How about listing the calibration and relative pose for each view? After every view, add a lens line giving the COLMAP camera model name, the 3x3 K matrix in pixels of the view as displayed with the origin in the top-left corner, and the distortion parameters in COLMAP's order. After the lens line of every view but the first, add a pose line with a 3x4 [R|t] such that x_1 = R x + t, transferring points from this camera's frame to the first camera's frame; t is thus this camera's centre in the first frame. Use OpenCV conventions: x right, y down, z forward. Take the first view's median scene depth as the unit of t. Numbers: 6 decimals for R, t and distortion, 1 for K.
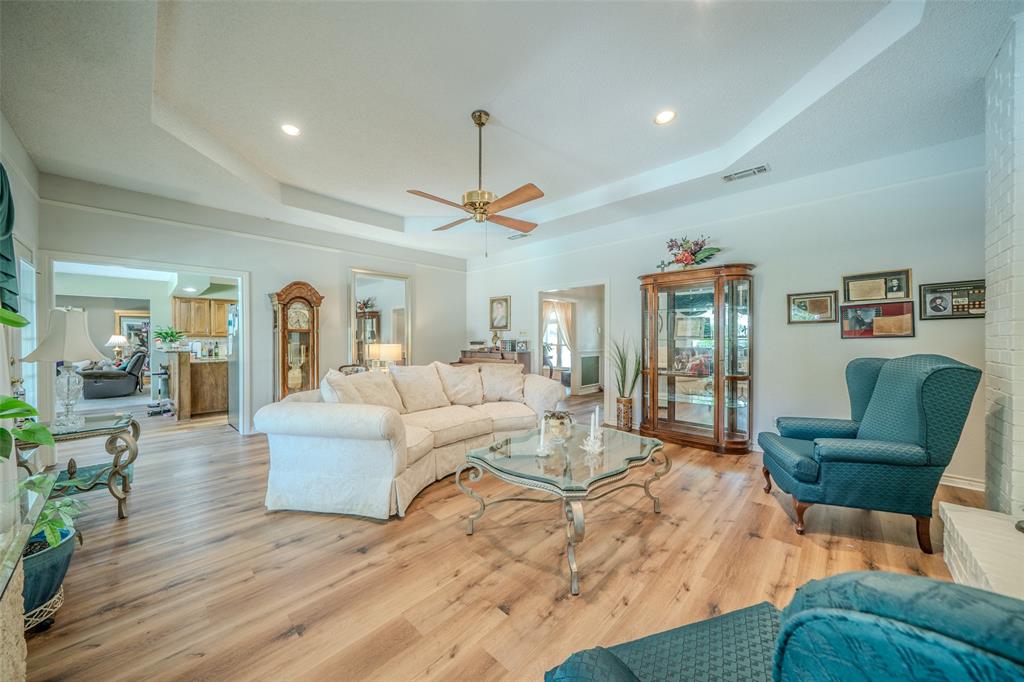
lens RADIAL K [[357.8, 0, 510.7], [0, 357.8, 339.9], [0, 0, 1]] dist [-0.006590, 0.000023]
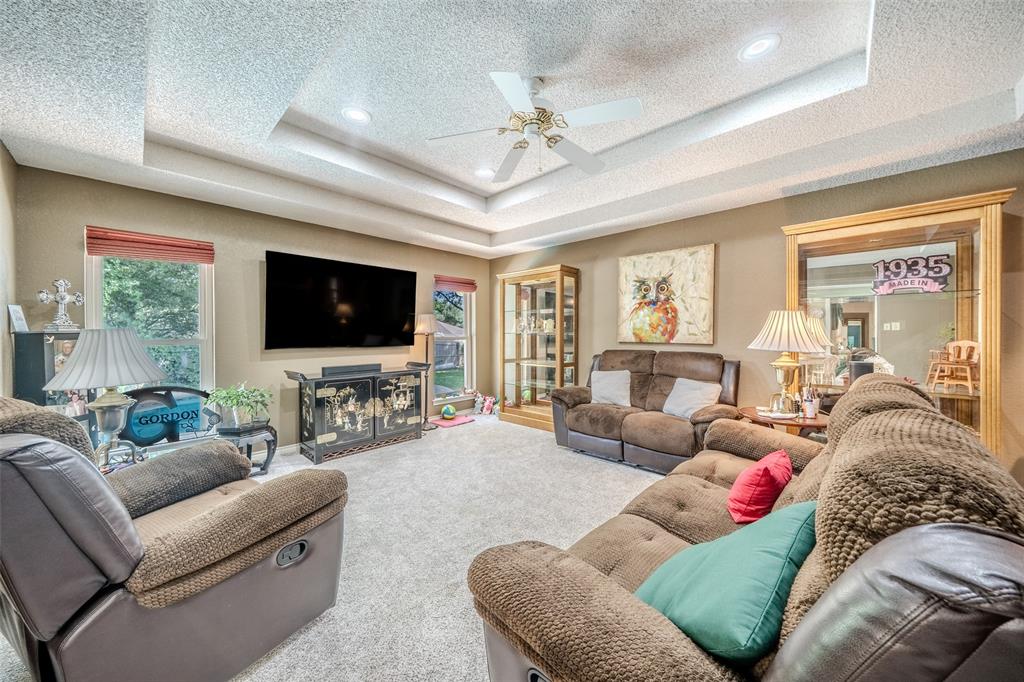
lens RADIAL K [[357.8, 0, 507.9], [0, 357.8, 338.7], [0, 0, 1]] dist [-0.006590, 0.000023]
pose [[0.004720, 0.011564, -0.999922, -0.990335], [-0.004700, 0.999922, 0.011541, 0.007499], [0.999978, 0.004645, 0.004774, 0.927116]]
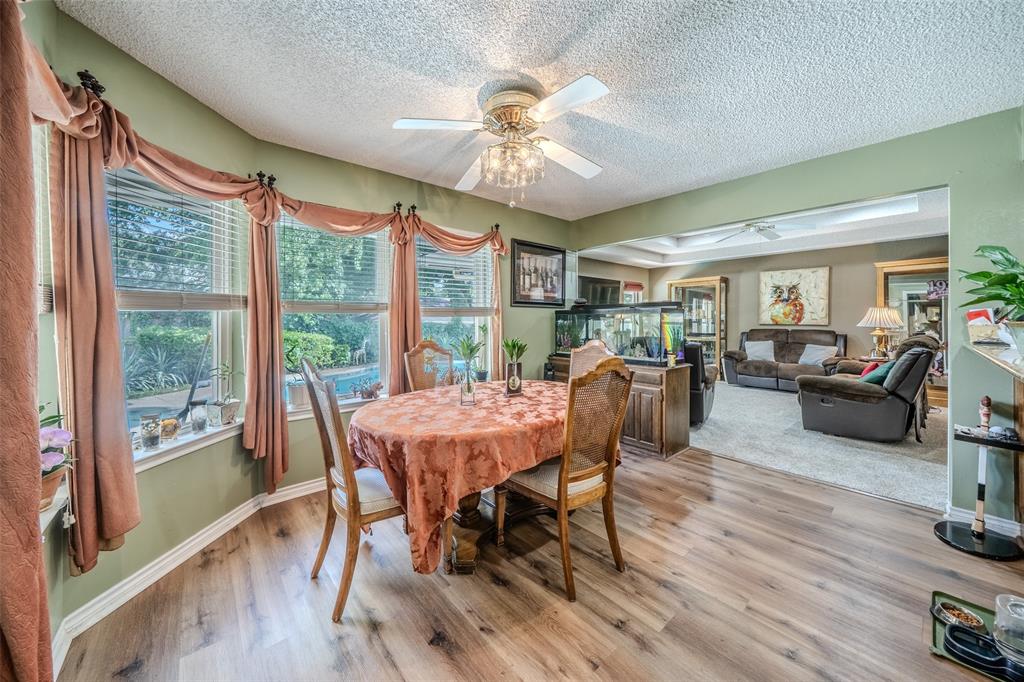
lens RADIAL K [[357.8, 0, 513.9], [0, 357.8, 321.2], [0, 0, 1]] dist [-0.006590, 0.000023]
pose [[-0.104130, 0.004476, -0.994554, -0.601873], [-0.001863, 0.999987, 0.004696, 0.007832], [0.994562, 0.002341, -0.104121, 0.590848]]
